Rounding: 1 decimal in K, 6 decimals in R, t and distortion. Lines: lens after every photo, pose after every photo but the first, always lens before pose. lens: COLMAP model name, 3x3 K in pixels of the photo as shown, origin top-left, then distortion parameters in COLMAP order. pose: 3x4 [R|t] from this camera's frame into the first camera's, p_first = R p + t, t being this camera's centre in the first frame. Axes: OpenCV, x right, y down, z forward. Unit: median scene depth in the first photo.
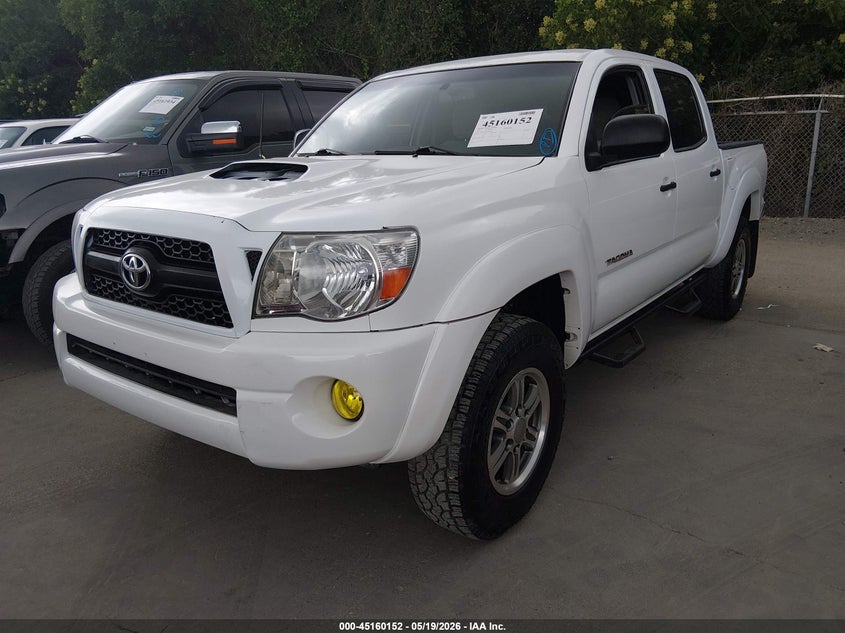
lens RADIAL K [[661.0, 0, 428.2], [0, 661.0, 317.1], [0, 0, 1]] dist [0.036370, -0.064459]
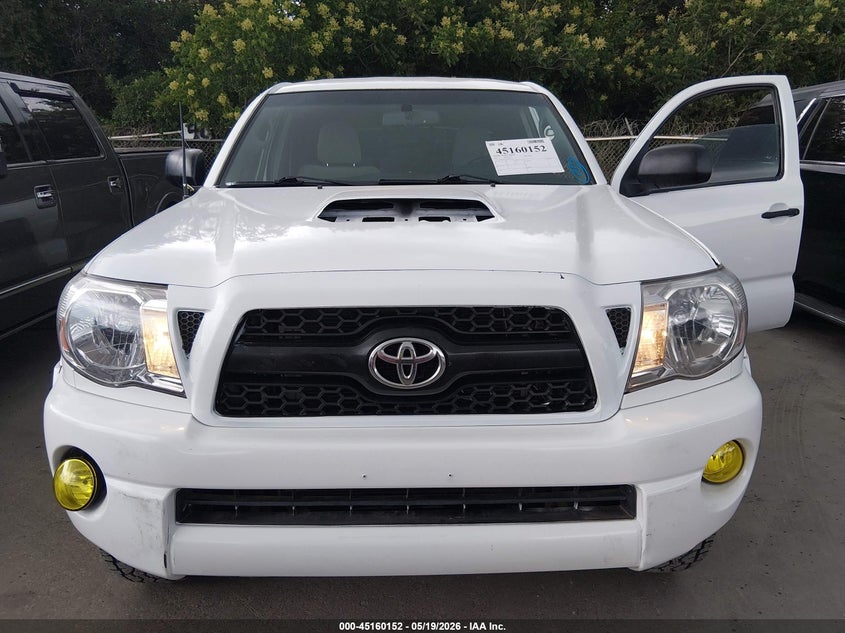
lens RADIAL K [[661.0, 0, 425.5], [0, 661.0, 314.7], [0, 0, 1]] dist [0.036370, -0.064459]
pose [[0.790484, -0.132416, 0.597998, -0.606964], [0.152605, 0.988140, 0.017079, -0.092965], [-0.593167, 0.077757, 0.801315, 0.322497]]
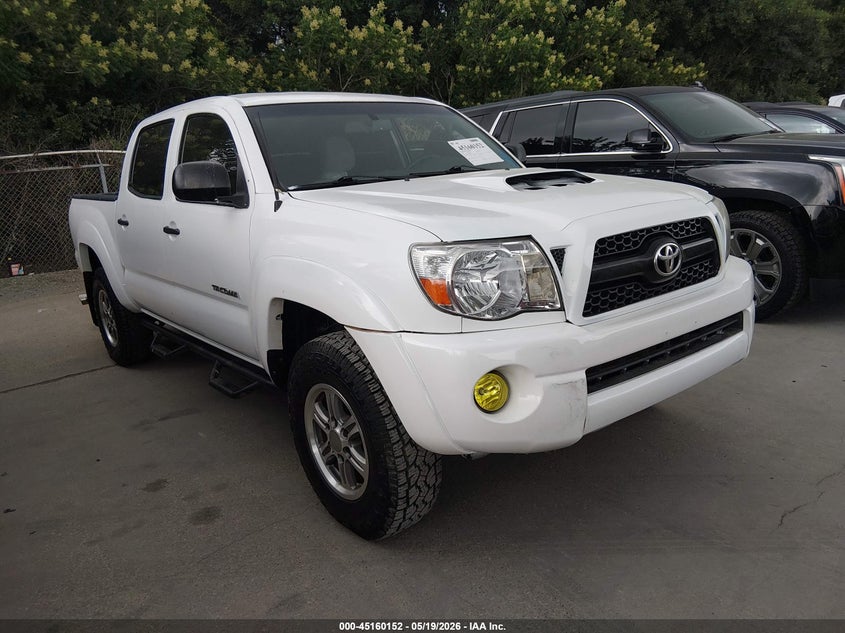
lens RADIAL K [[661.0, 0, 420.6], [0, 661.0, 320.5], [0, 0, 1]] dist [0.036370, -0.064459]
pose [[0.257899, -0.230022, 0.938391, -1.185019], [0.316624, 0.937734, 0.142843, -0.192982], [-0.912818, 0.260278, 0.314671, 0.774781]]
